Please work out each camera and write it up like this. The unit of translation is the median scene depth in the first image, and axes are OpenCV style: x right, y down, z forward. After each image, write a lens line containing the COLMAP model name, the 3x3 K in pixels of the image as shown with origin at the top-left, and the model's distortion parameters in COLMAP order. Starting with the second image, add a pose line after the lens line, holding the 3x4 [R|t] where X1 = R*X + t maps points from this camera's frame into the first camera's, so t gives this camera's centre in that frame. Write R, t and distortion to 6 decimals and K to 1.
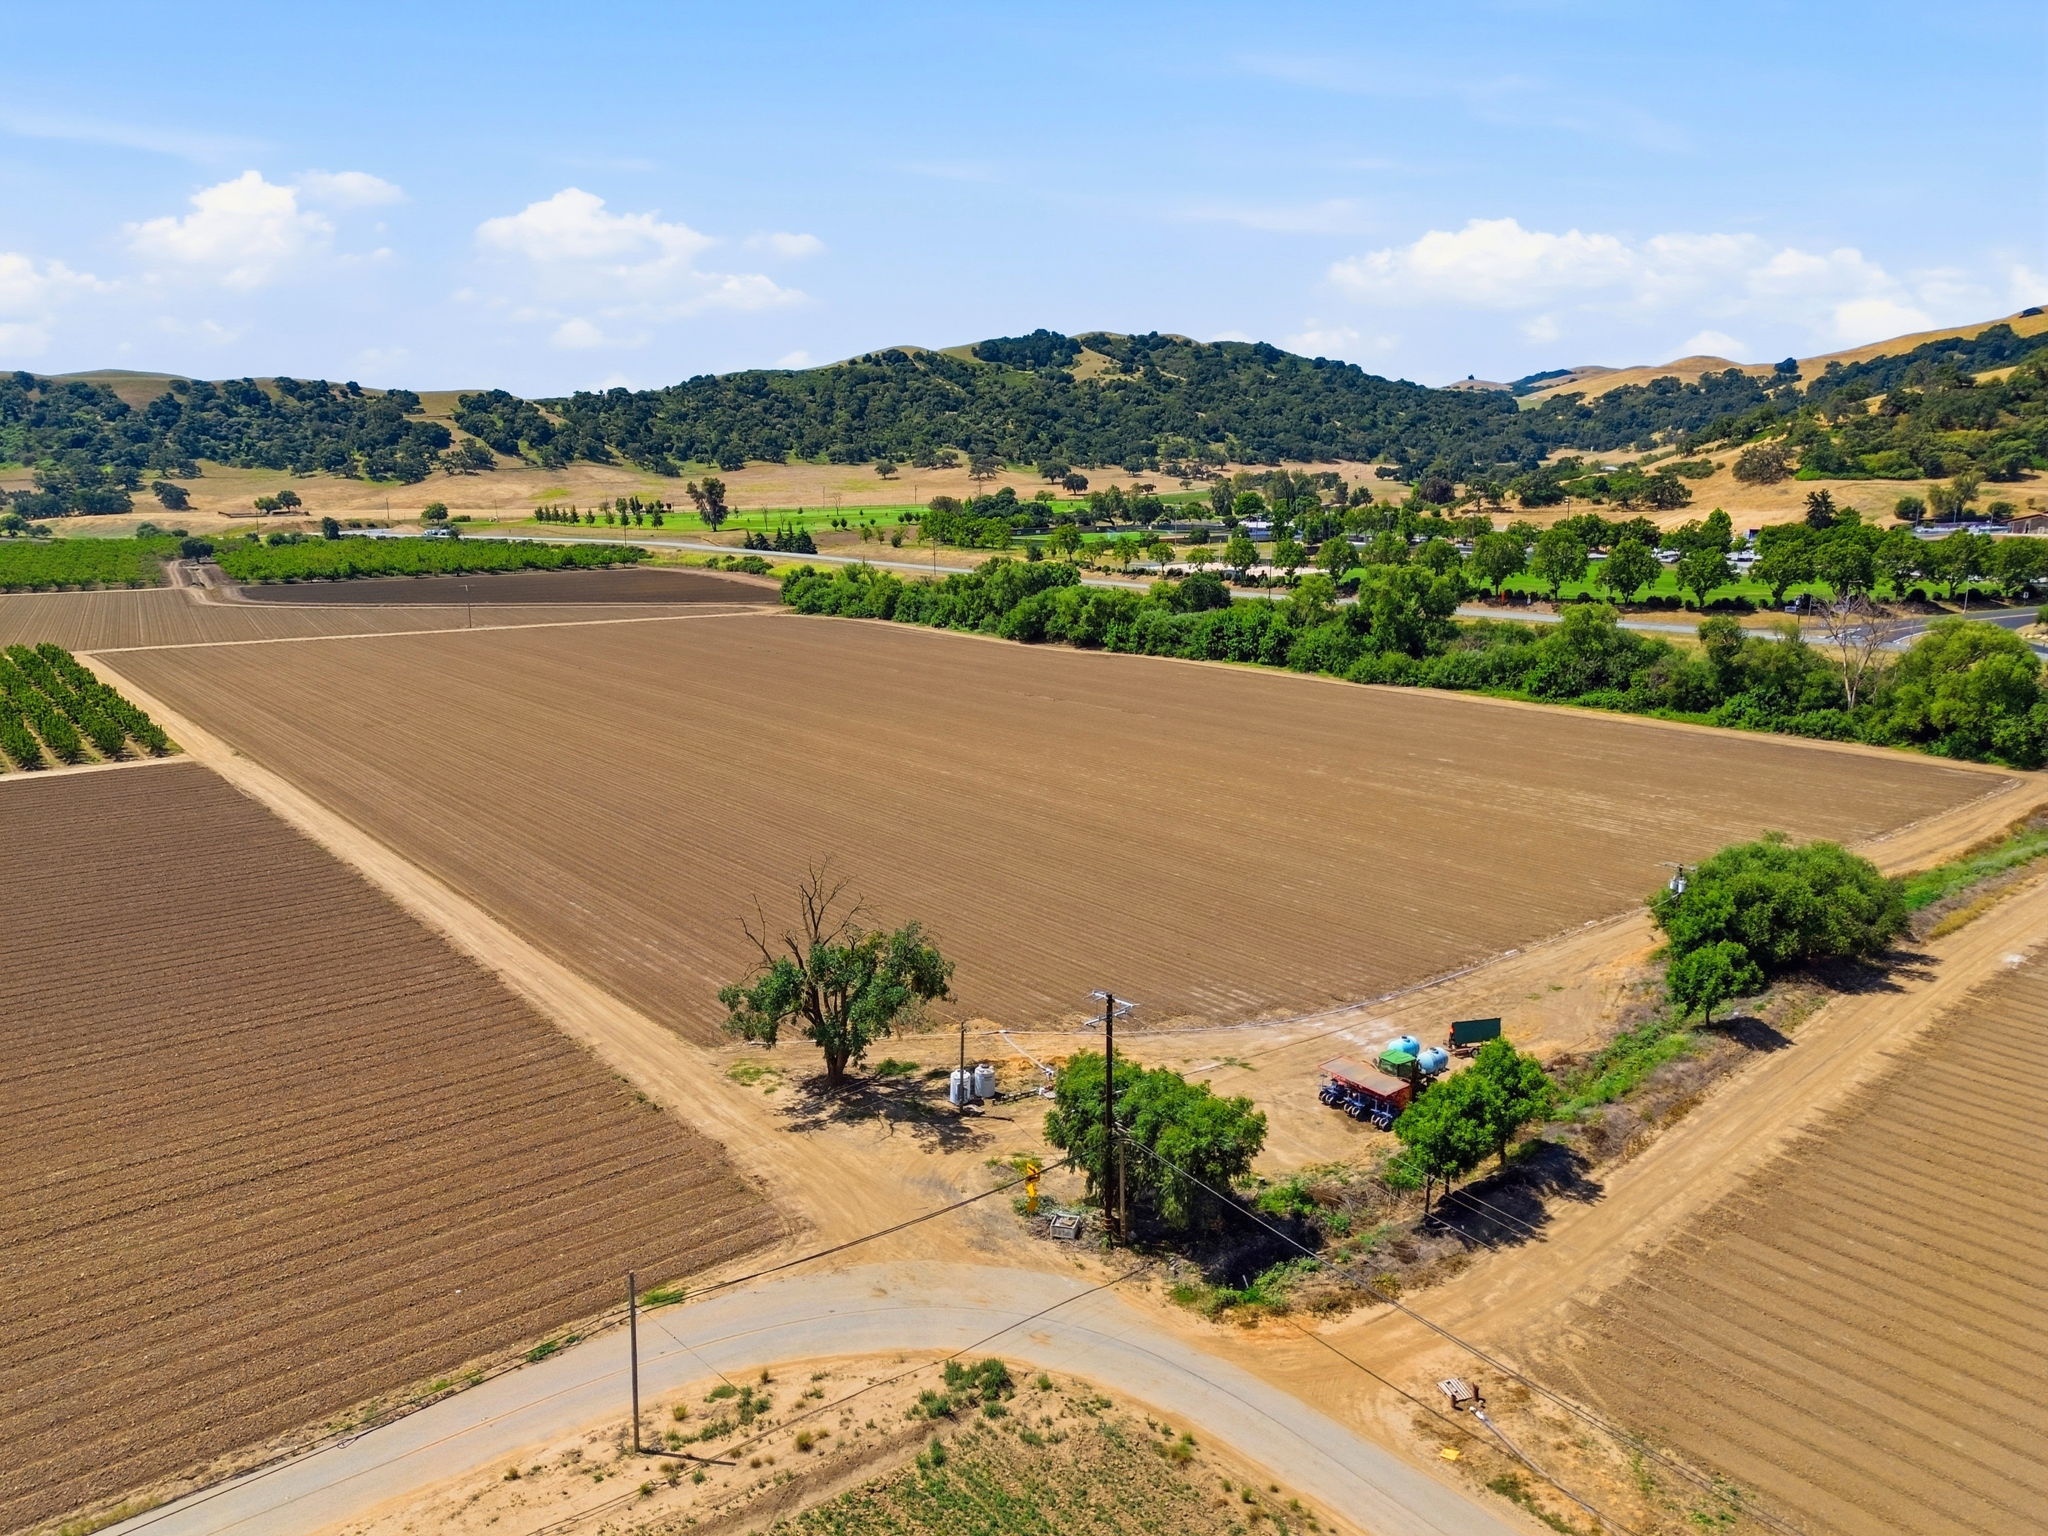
lens RADIAL K [[1449.3, 0, 1022.3], [0, 1449.3, 774.6], [0, 0, 1]] dist [0.067816, -0.061555]
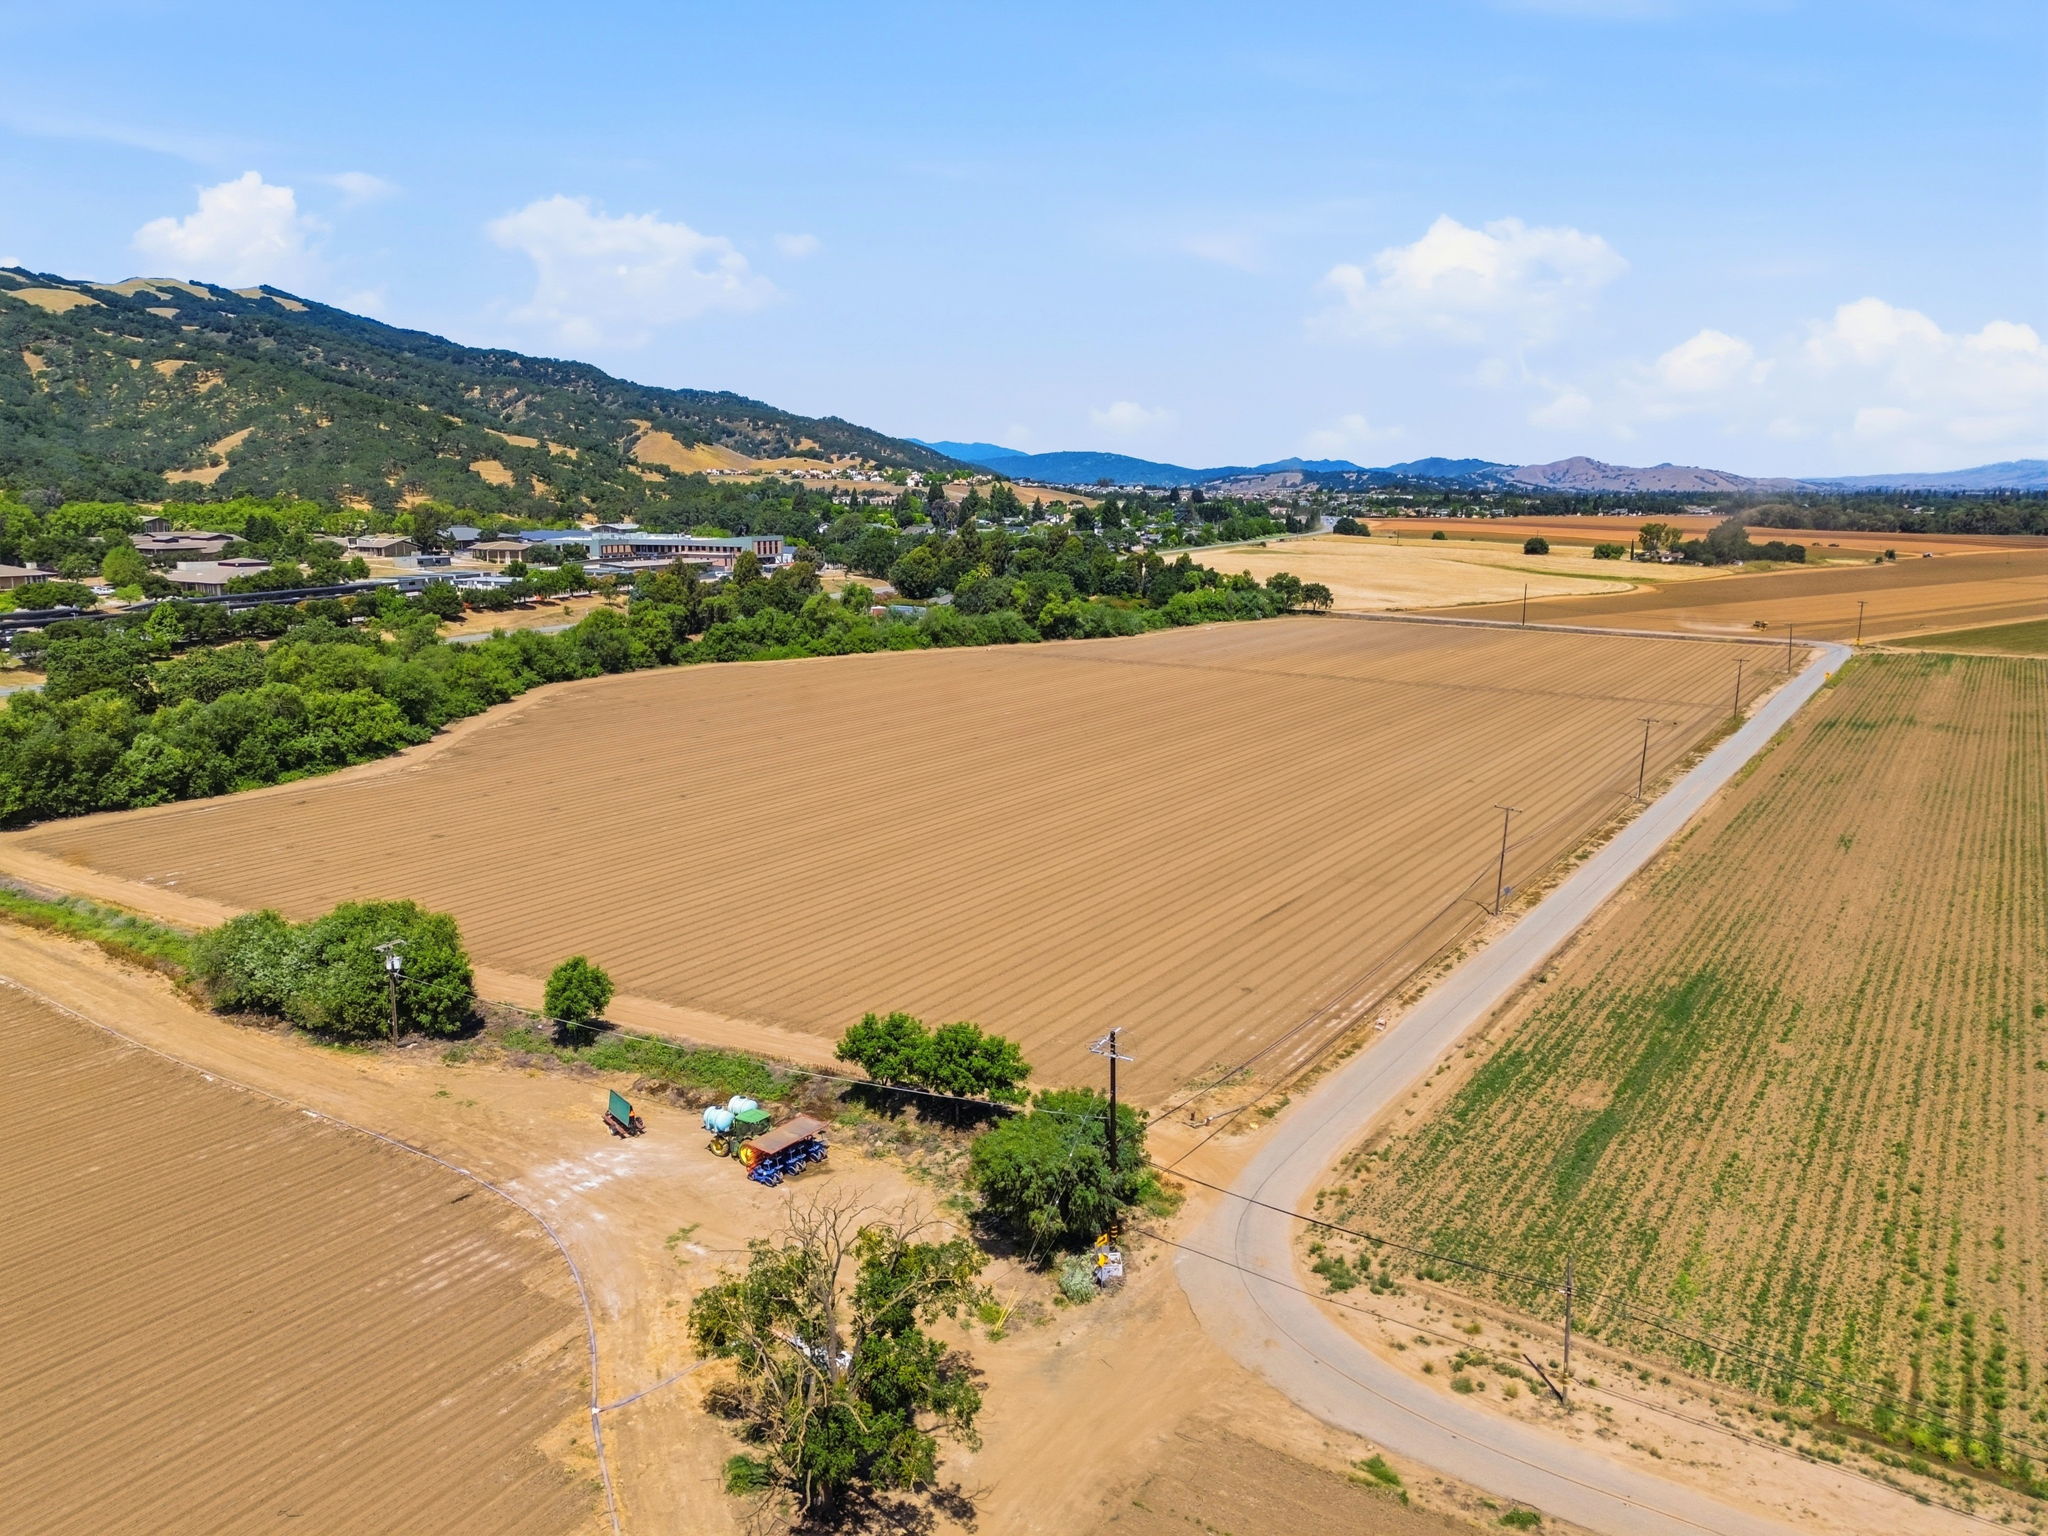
lens RADIAL K [[1449.3, 0, 1020.6], [0, 1449.3, 760.3], [0, 0, 1]] dist [0.067816, -0.061555]
pose [[-0.306402, -0.177611, 0.935186, -0.973262], [0.192514, 0.950575, 0.243608, -0.355388], [-0.932232, 0.254678, -0.257065, 1.331682]]
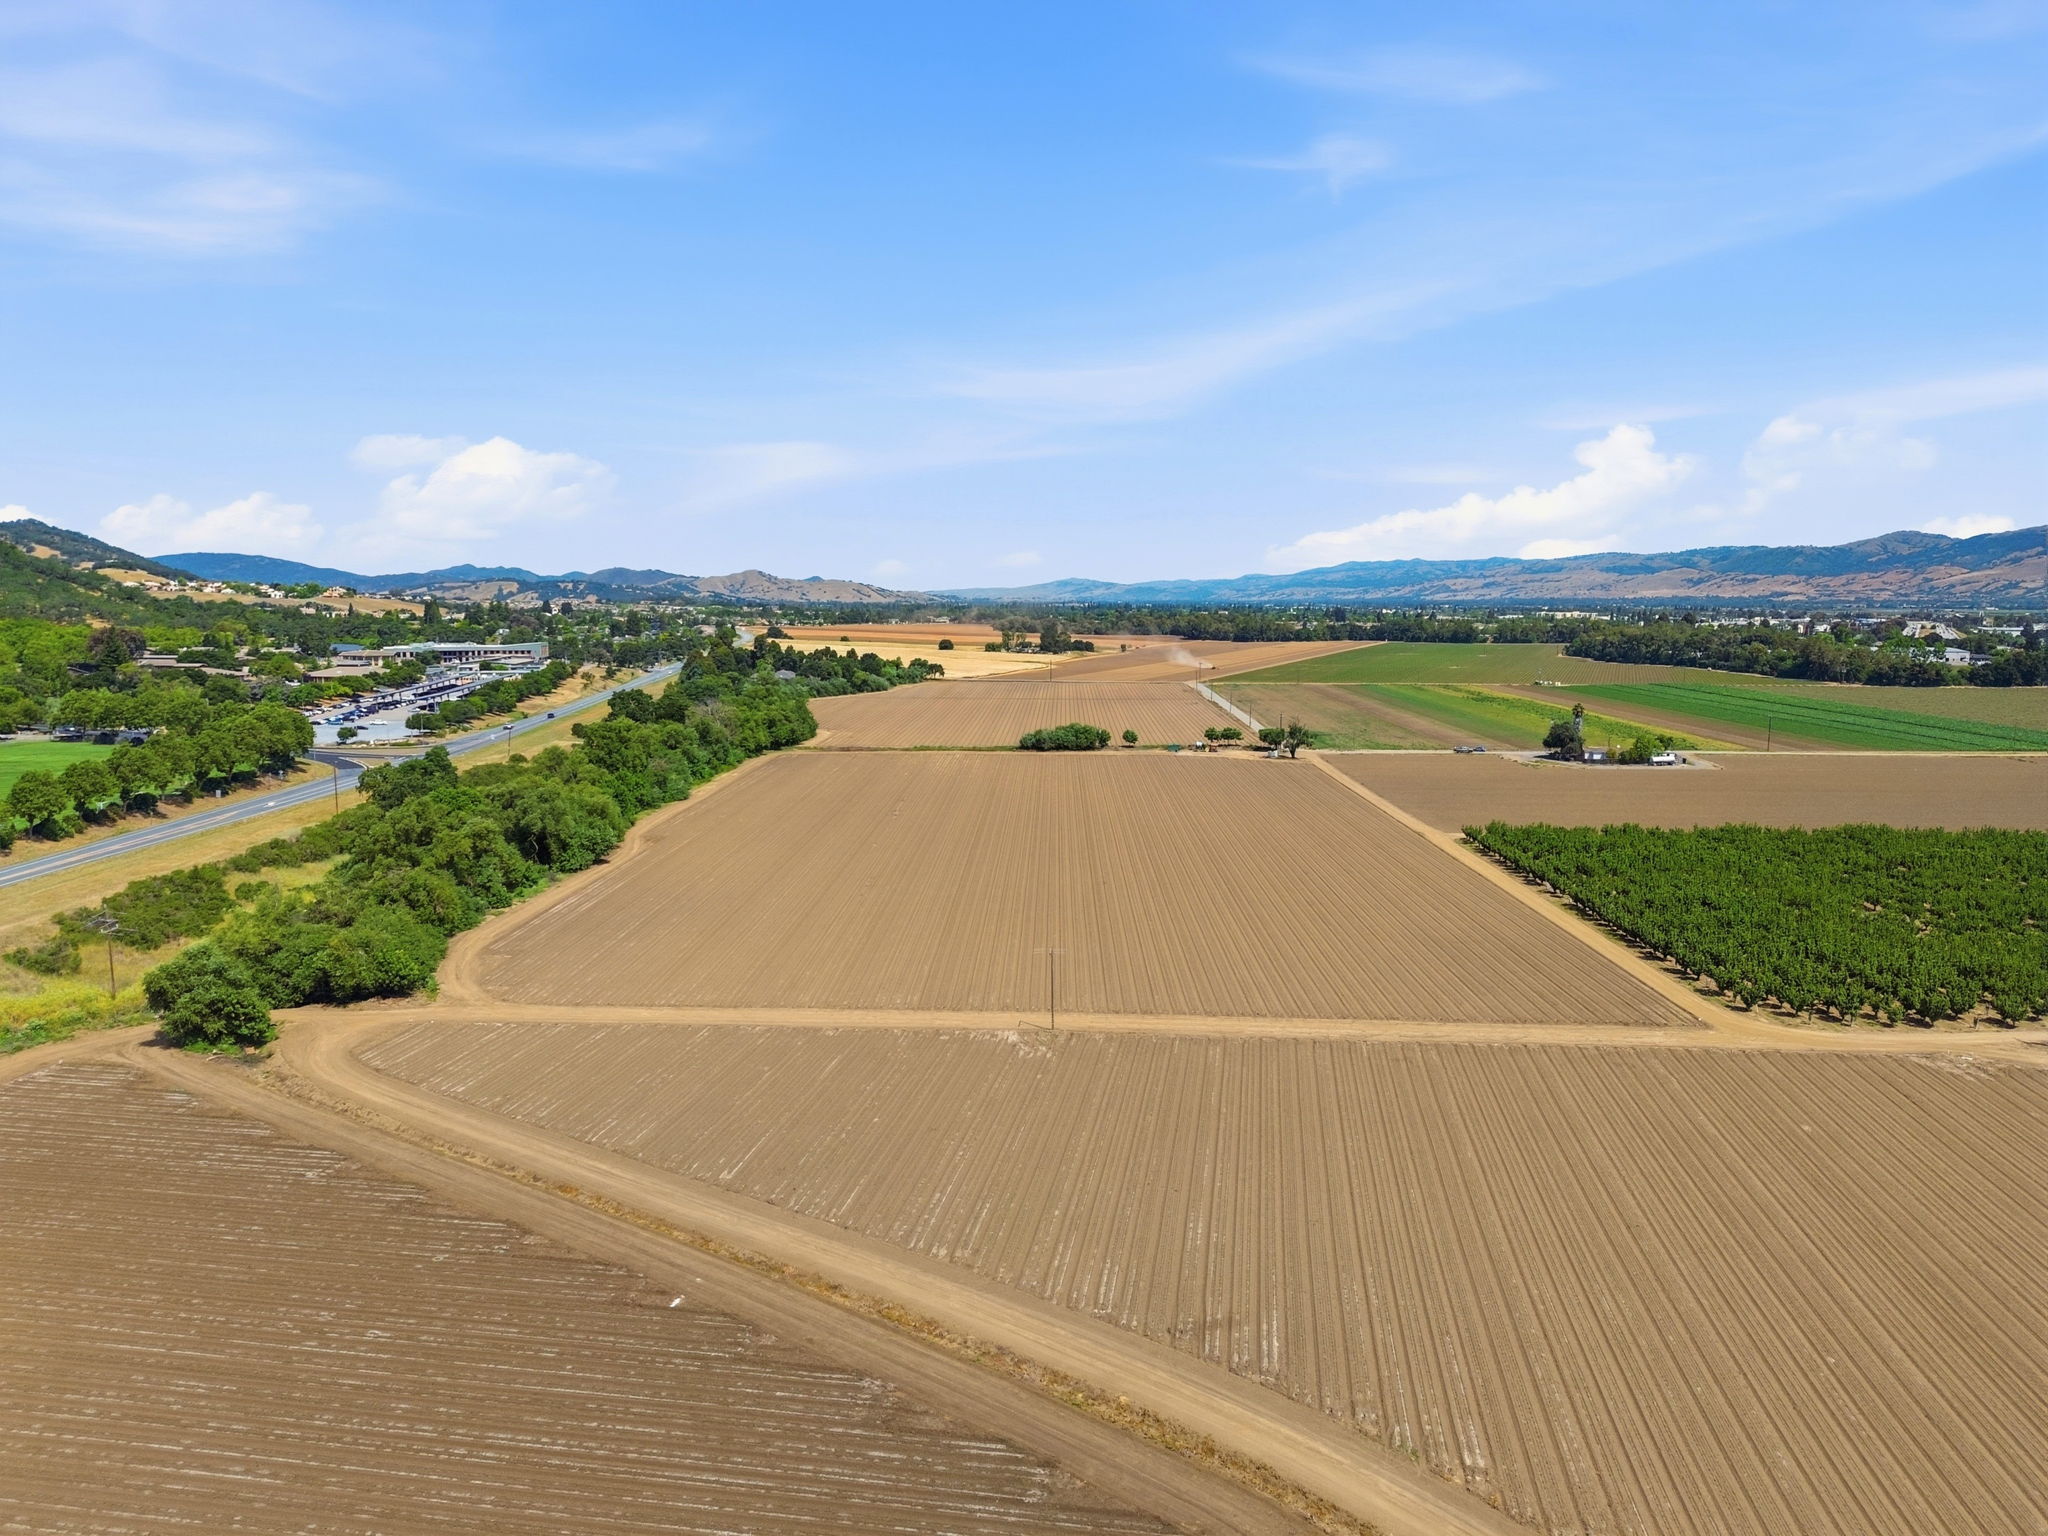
lens RADIAL K [[1449.3, 0, 1023.0], [0, 1449.3, 784.8], [0, 0, 1]] dist [0.067816, -0.061555]
pose [[-0.762229, -0.086012, 0.641567, -3.783146], [0.129462, 0.950851, 0.281286, -1.776604], [-0.634229, 0.297463, -0.713631, 7.452798]]
